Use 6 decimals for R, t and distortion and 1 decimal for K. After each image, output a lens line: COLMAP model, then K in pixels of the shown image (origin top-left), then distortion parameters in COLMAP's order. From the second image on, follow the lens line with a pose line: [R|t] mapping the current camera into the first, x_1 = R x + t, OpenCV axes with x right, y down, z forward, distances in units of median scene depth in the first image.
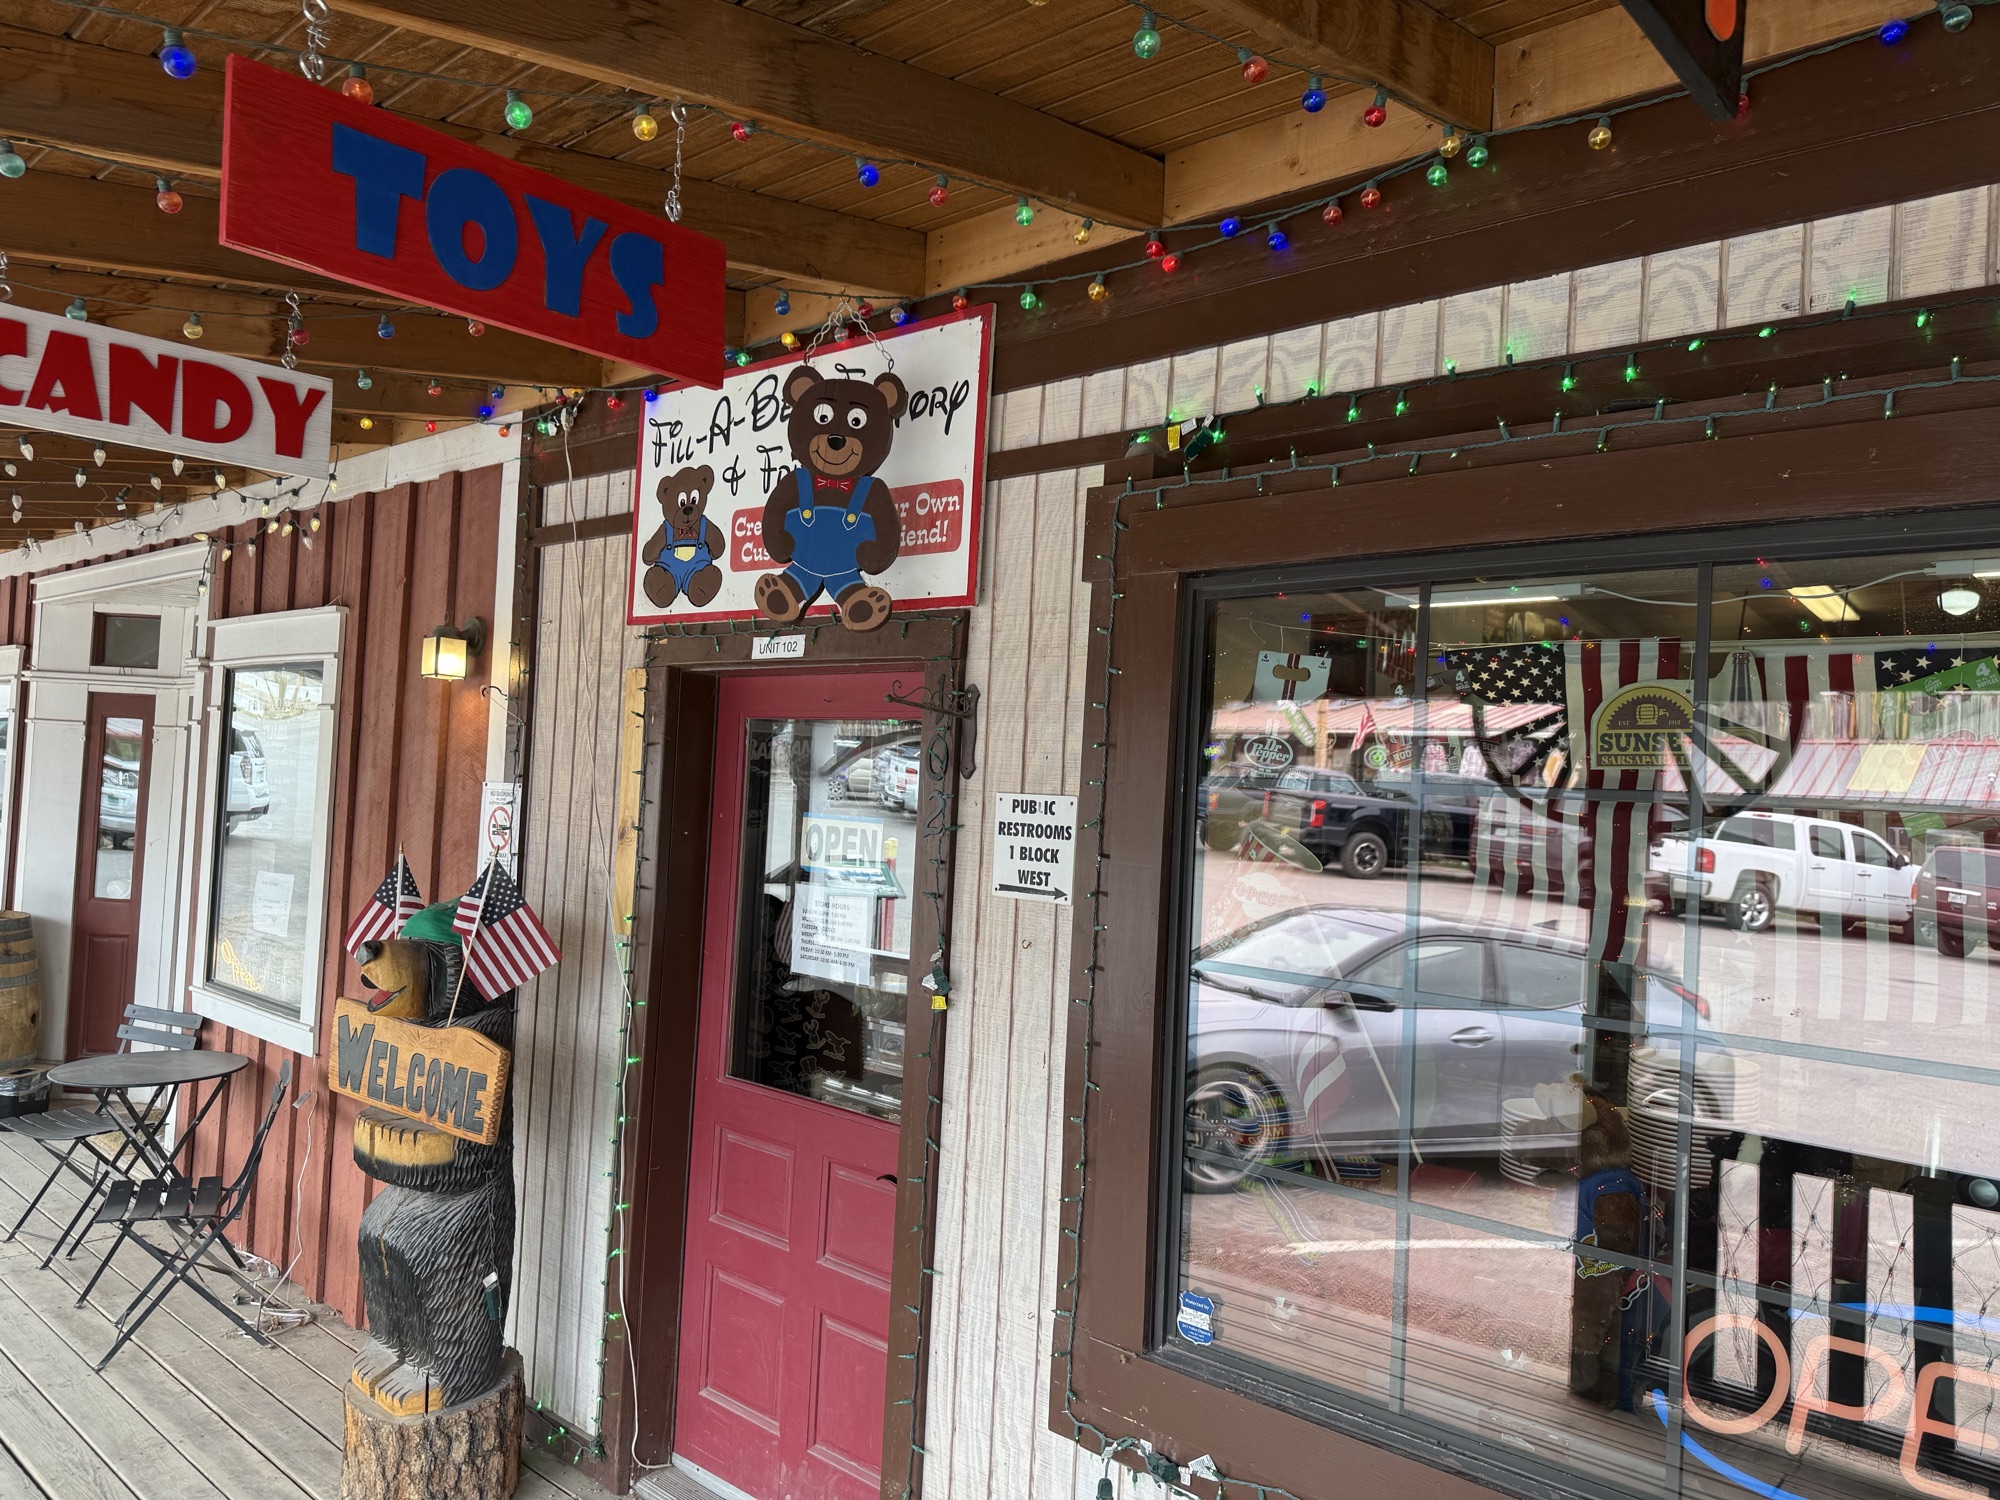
lens RADIAL K [[1410.0, 0, 993.7], [0, 1410.0, 757.6], [0, 0, 1]] dist [0.004033, -0.000302]
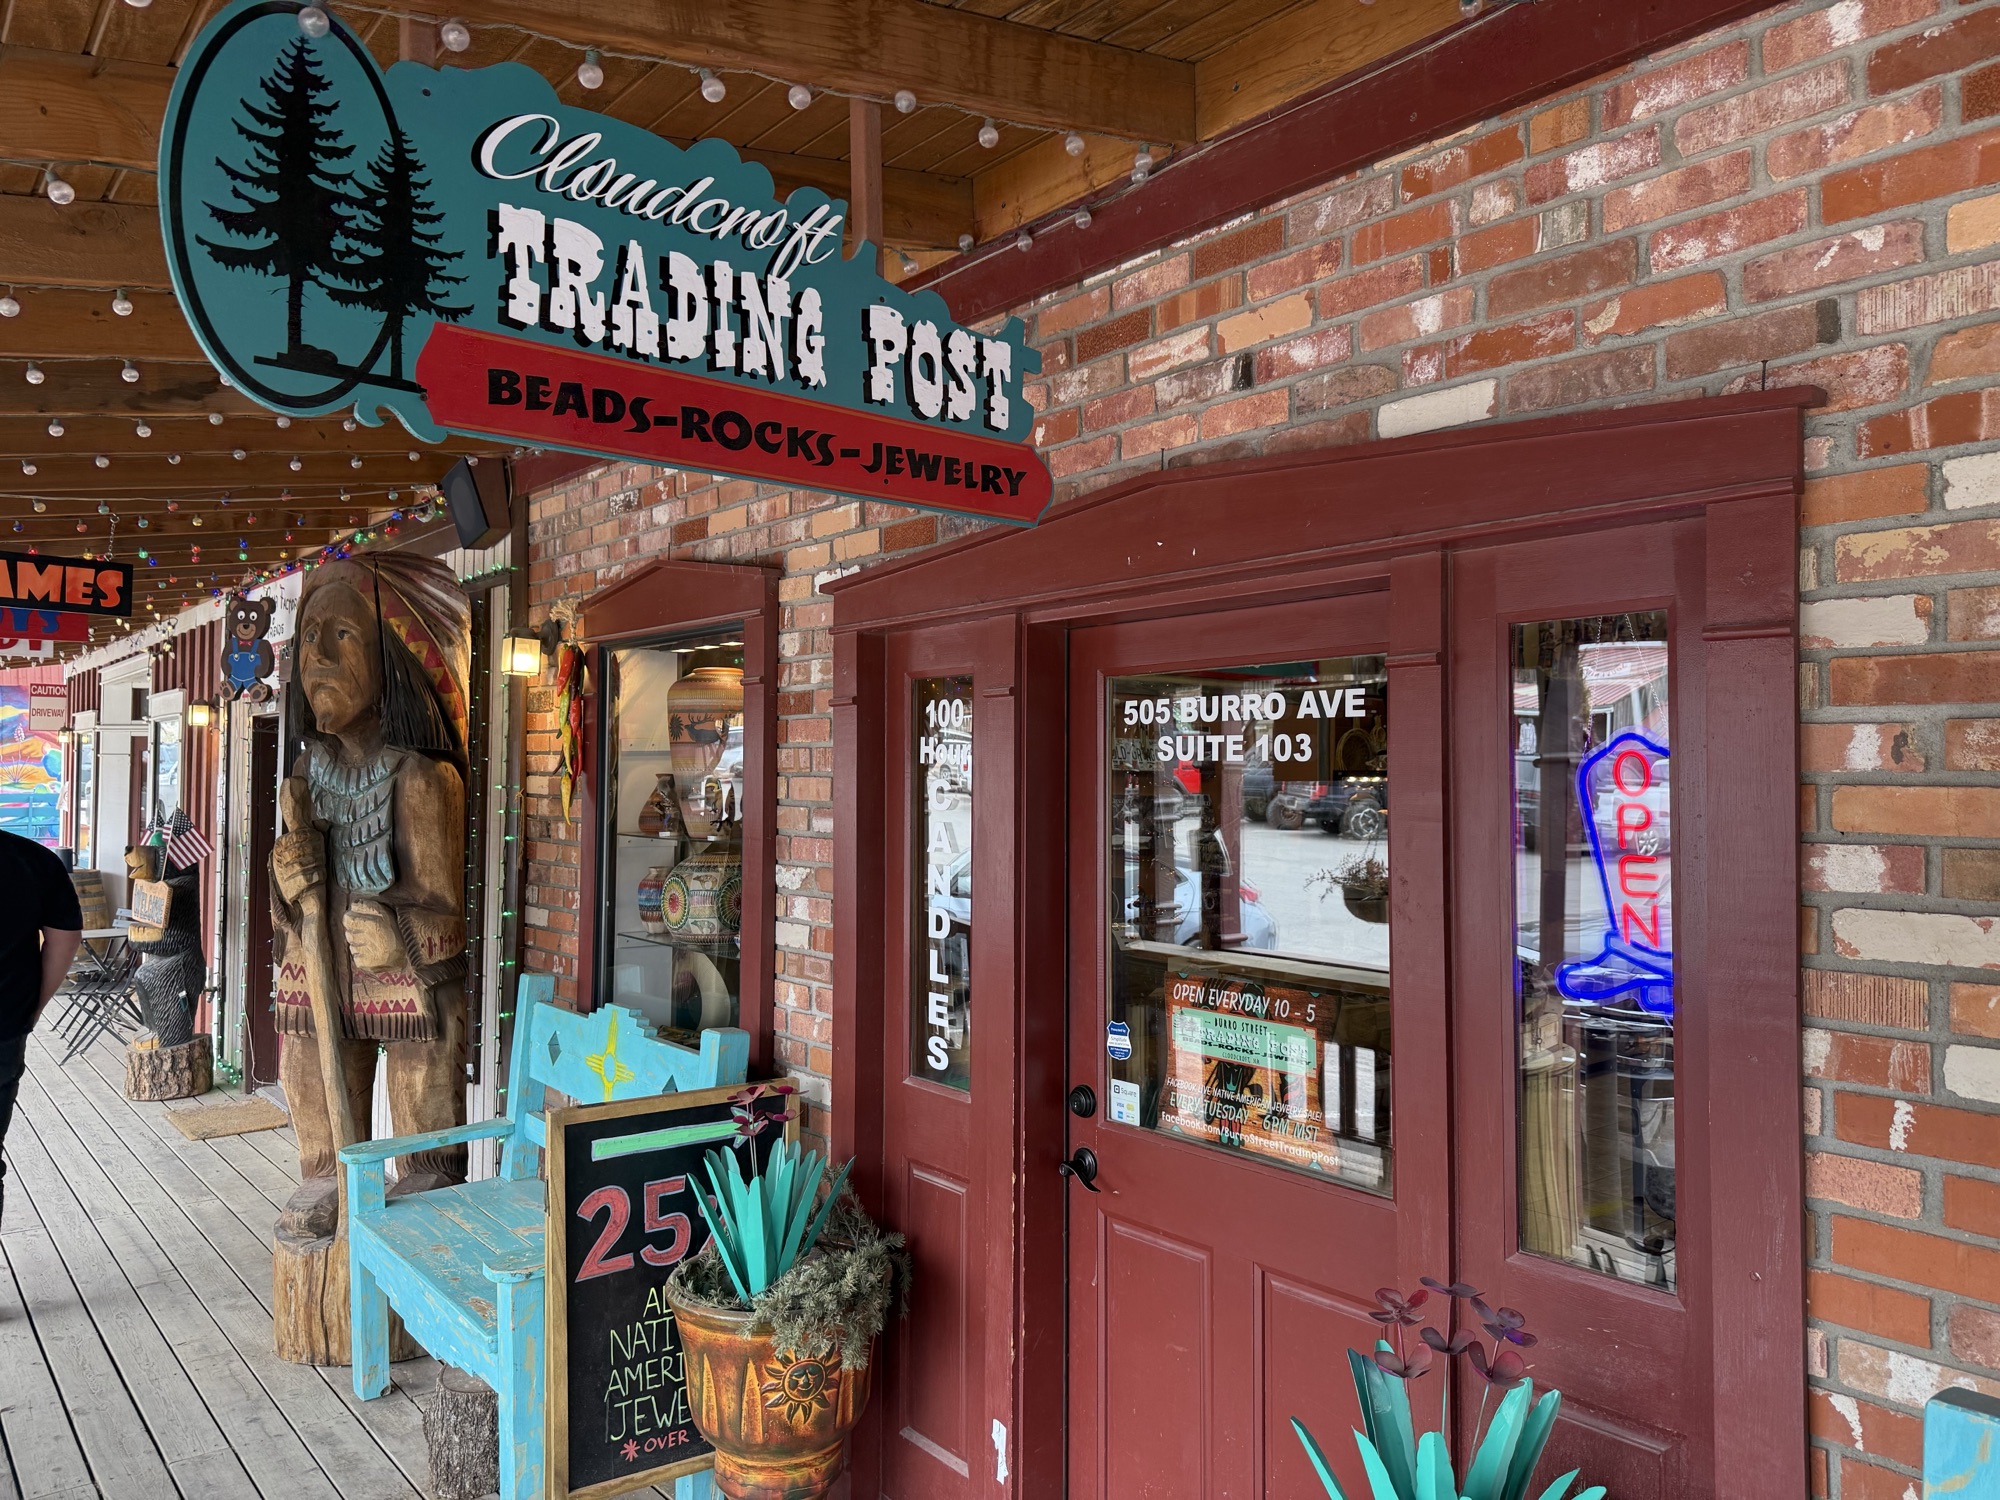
lens RADIAL K [[1410.0, 0, 1006.0], [0, 1410.0, 736.8], [0, 0, 1]] dist [0.004033, -0.000302]
pose [[0.988589, -0.050585, -0.141888, 1.262771], [0.049112, 0.998697, -0.013867, 0.056596], [0.142405, 0.006740, 0.989786, -1.027009]]
